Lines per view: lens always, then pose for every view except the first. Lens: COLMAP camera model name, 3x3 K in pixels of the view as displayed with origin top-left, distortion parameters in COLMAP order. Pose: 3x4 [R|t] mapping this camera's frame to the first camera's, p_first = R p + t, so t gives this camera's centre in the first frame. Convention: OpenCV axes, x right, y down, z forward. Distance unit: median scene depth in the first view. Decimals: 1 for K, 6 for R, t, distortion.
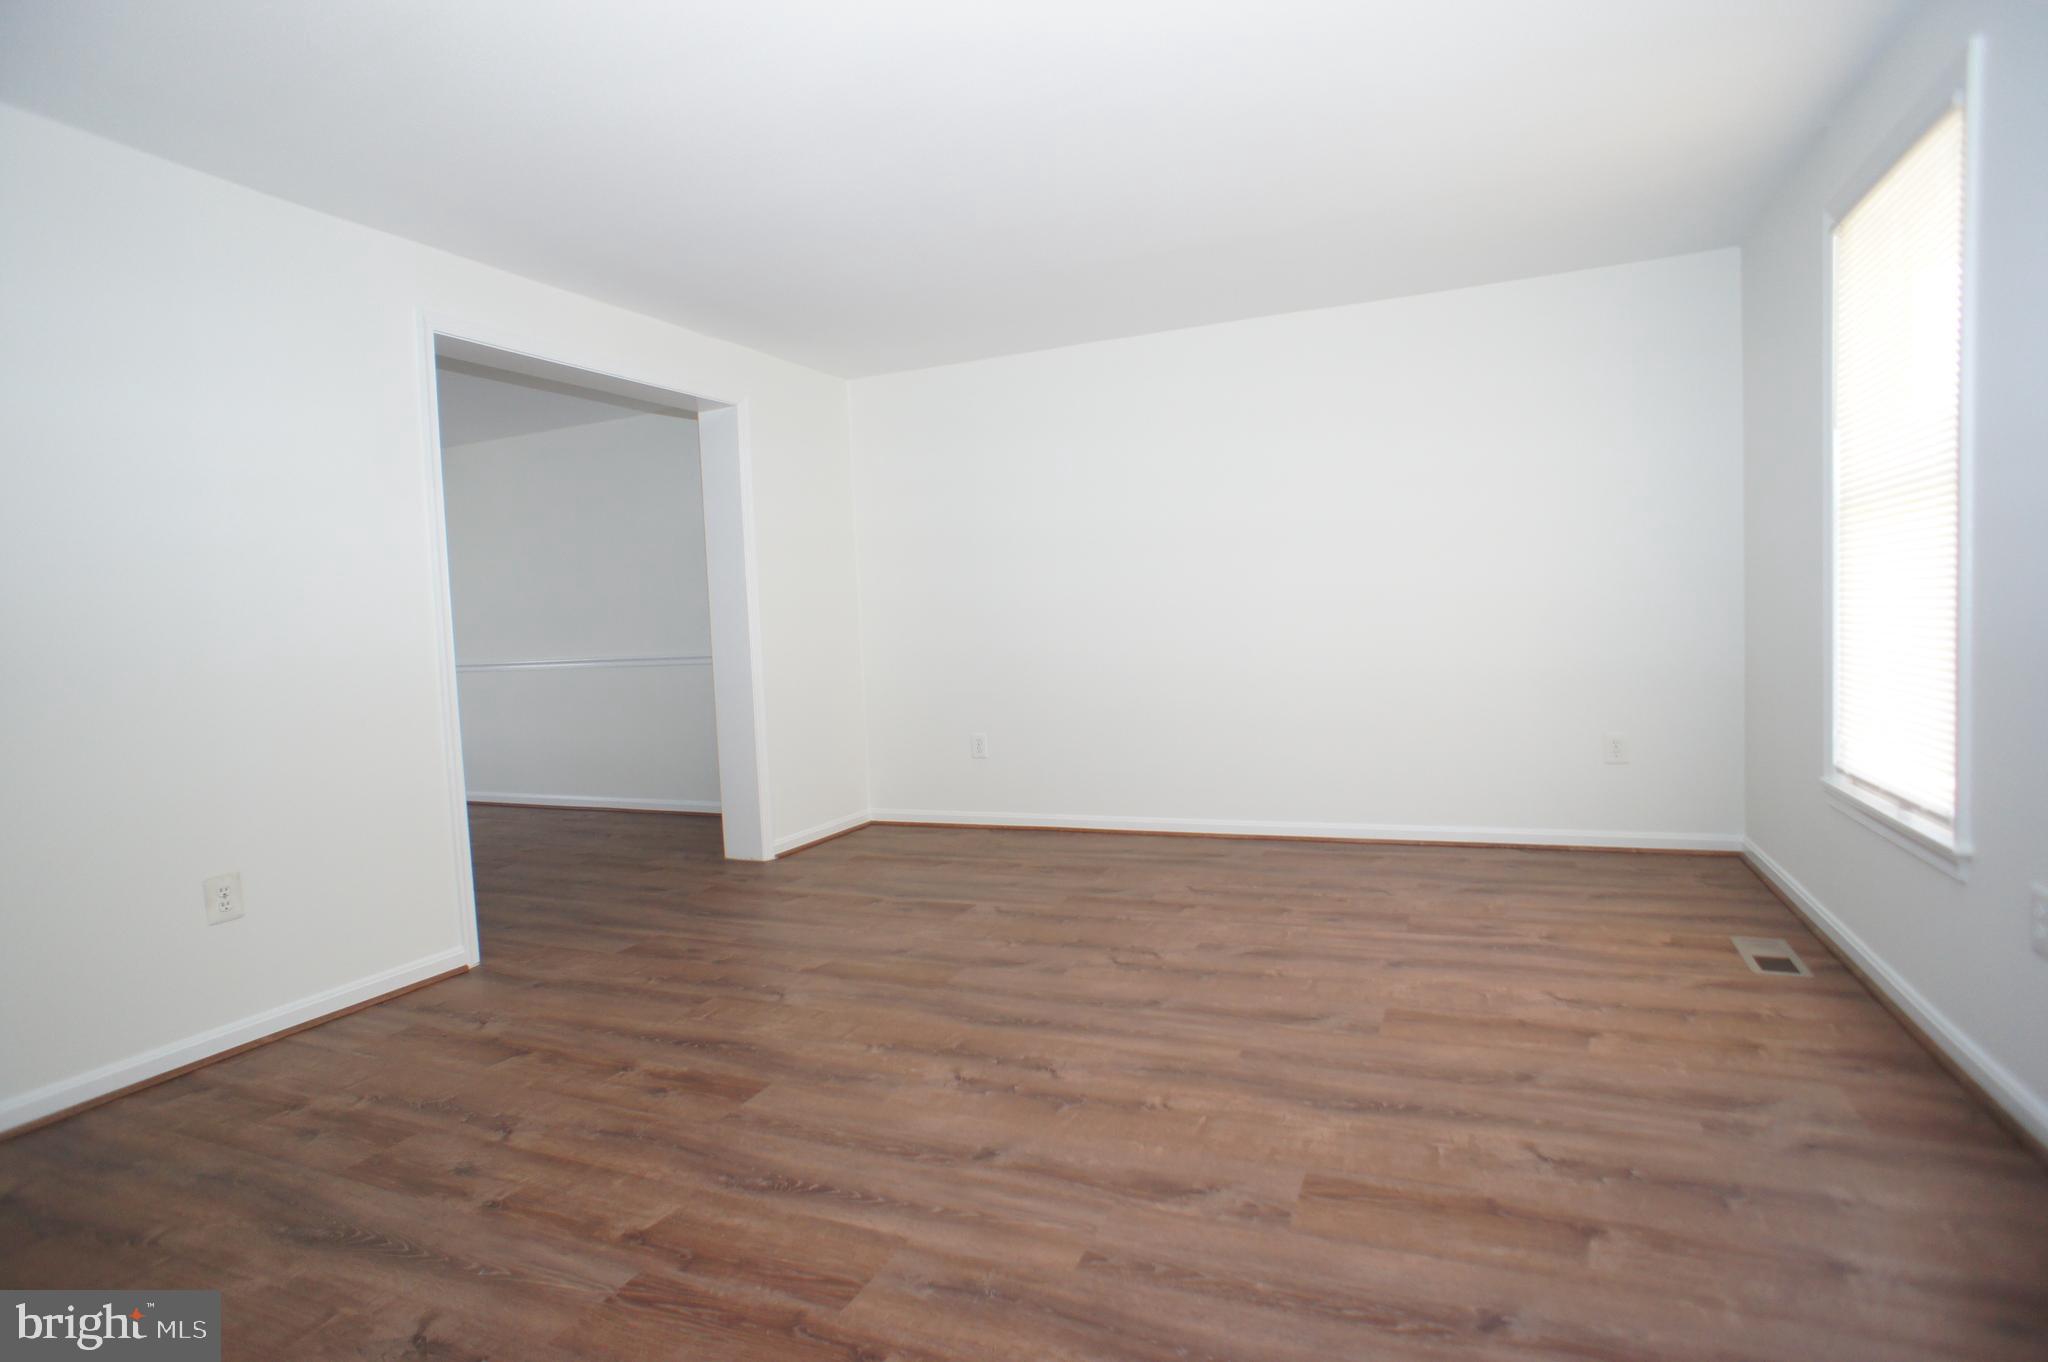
lens RADIAL K [[1068.8, 0, 1016.1], [0, 1068.8, 680.4], [0, 0, 1]] dist [-0.068068, 0.039359]
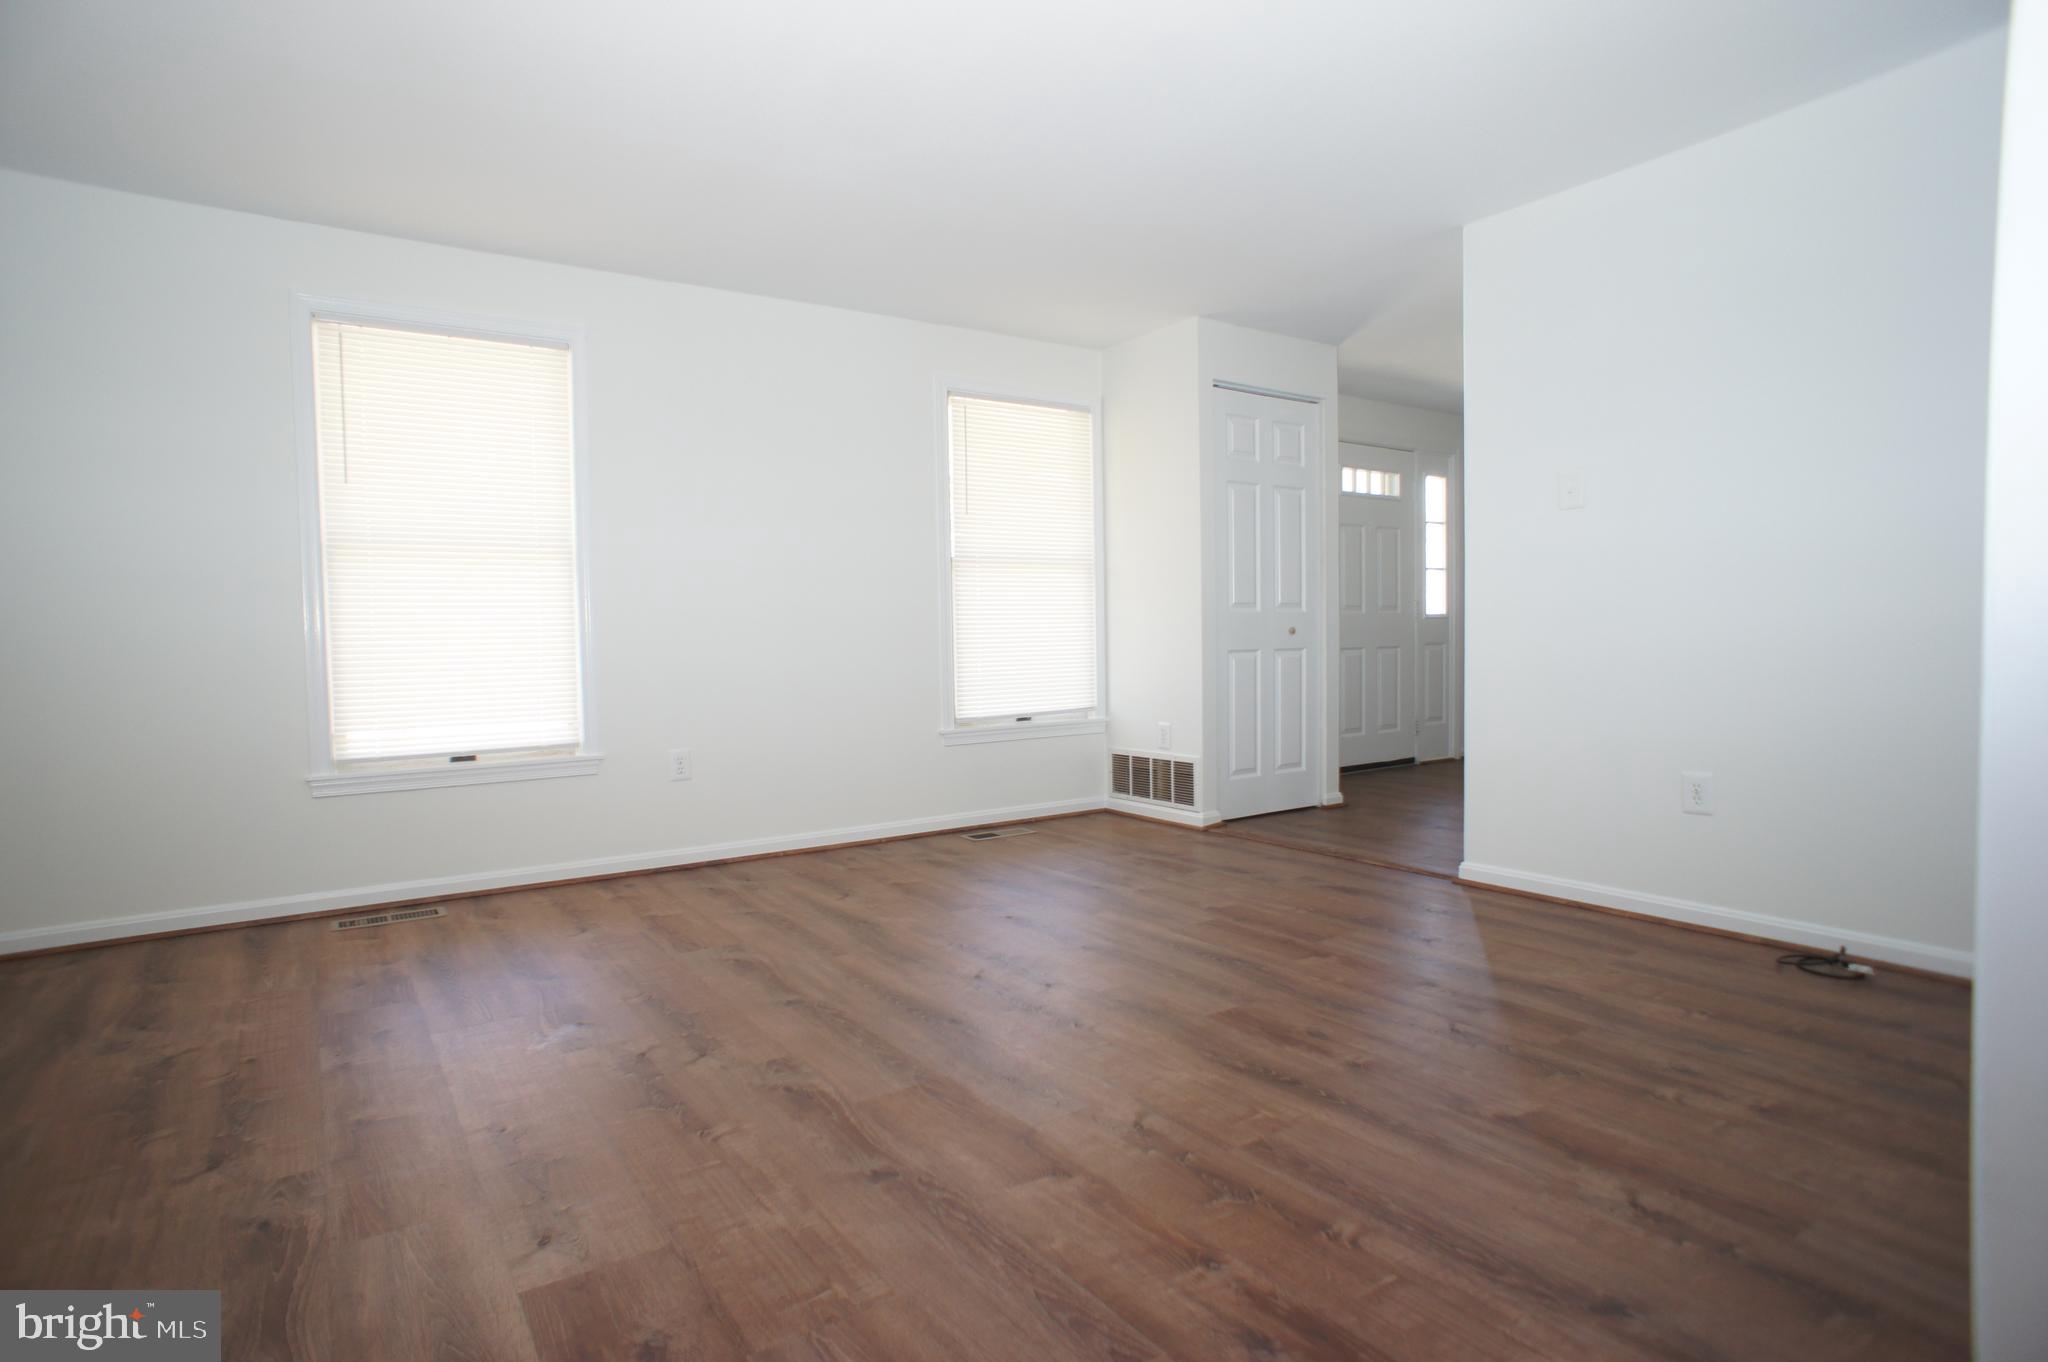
lens RADIAL K [[1068.8, 0, 1016.1], [0, 1068.8, 680.4], [0, 0, 1]] dist [-0.068068, 0.039359]
pose [[-0.845796, 0.039100, 0.532072, -0.601998], [0.088230, 0.993829, 0.067219, -0.026573], [-0.526161, 0.103798, -0.844026, 1.826886]]
